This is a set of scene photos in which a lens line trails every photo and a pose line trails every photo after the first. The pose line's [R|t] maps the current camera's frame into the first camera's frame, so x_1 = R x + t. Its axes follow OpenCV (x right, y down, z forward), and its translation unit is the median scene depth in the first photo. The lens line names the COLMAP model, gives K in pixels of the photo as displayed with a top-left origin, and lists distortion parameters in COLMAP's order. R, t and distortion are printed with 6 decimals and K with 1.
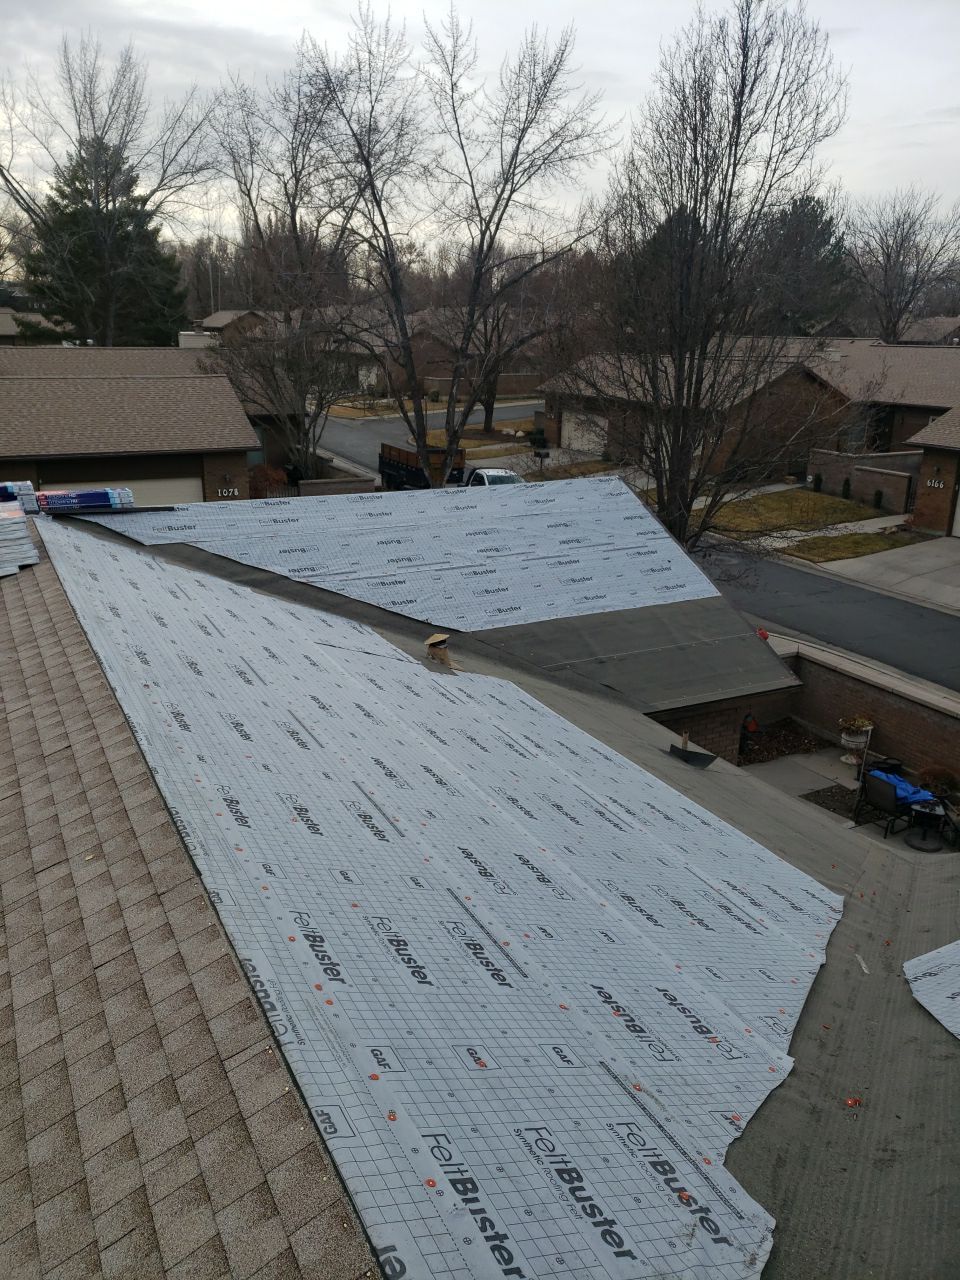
lens RADIAL K [[991.7, 0, 475.4], [0, 991.7, 643.7], [0, 0, 1]] dist [0.052004, -0.006755]
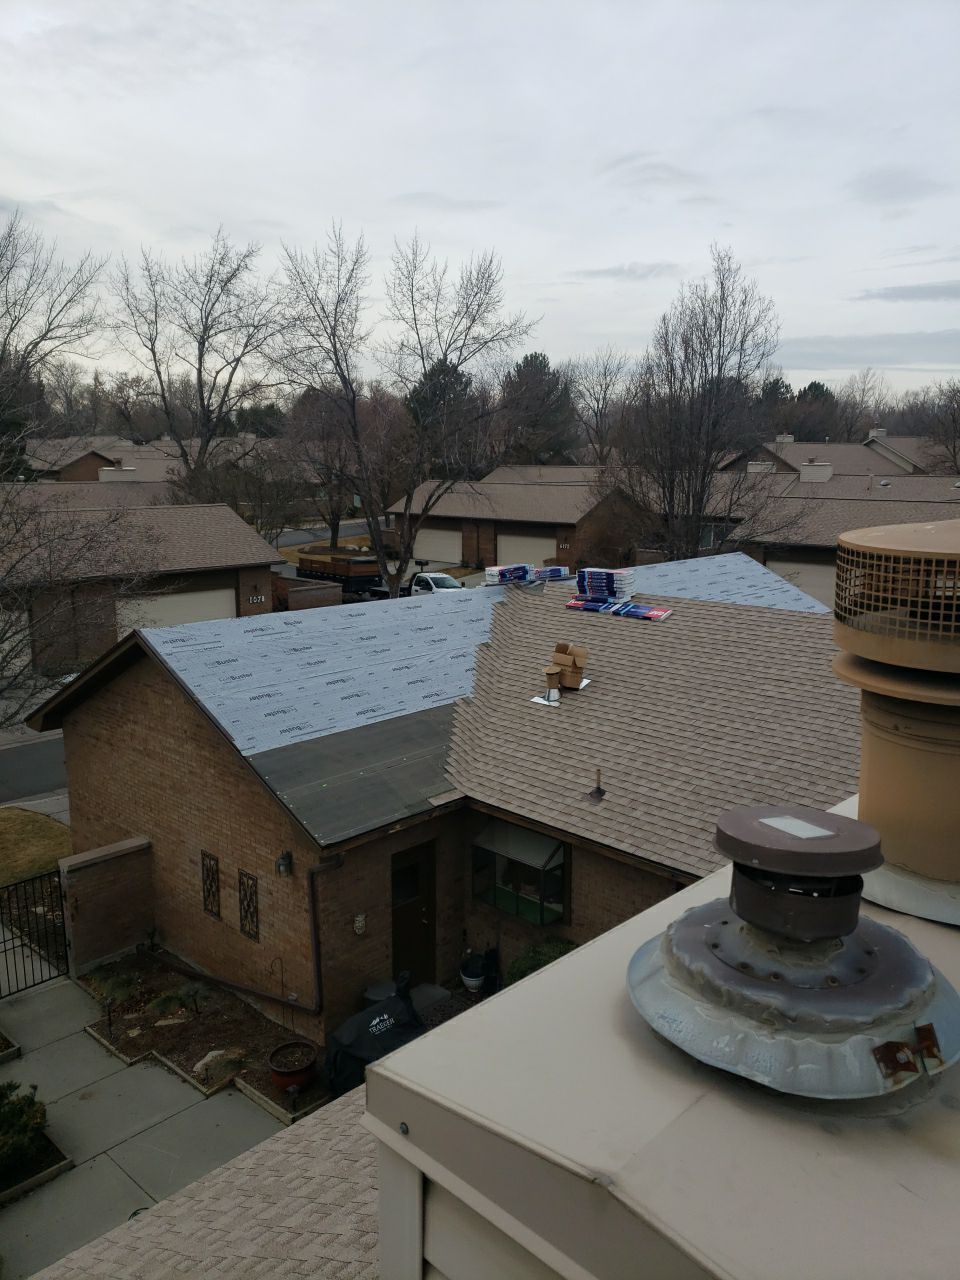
lens RADIAL K [[991.7, 0, 475.4], [0, 991.7, 643.7], [0, 0, 1]] dist [0.052004, -0.006755]
pose [[0.952105, -0.061098, 0.299606, -0.181894], [0.095498, 0.990237, -0.101541, 0.024077], [-0.290477, 0.125290, 0.948644, -0.102233]]
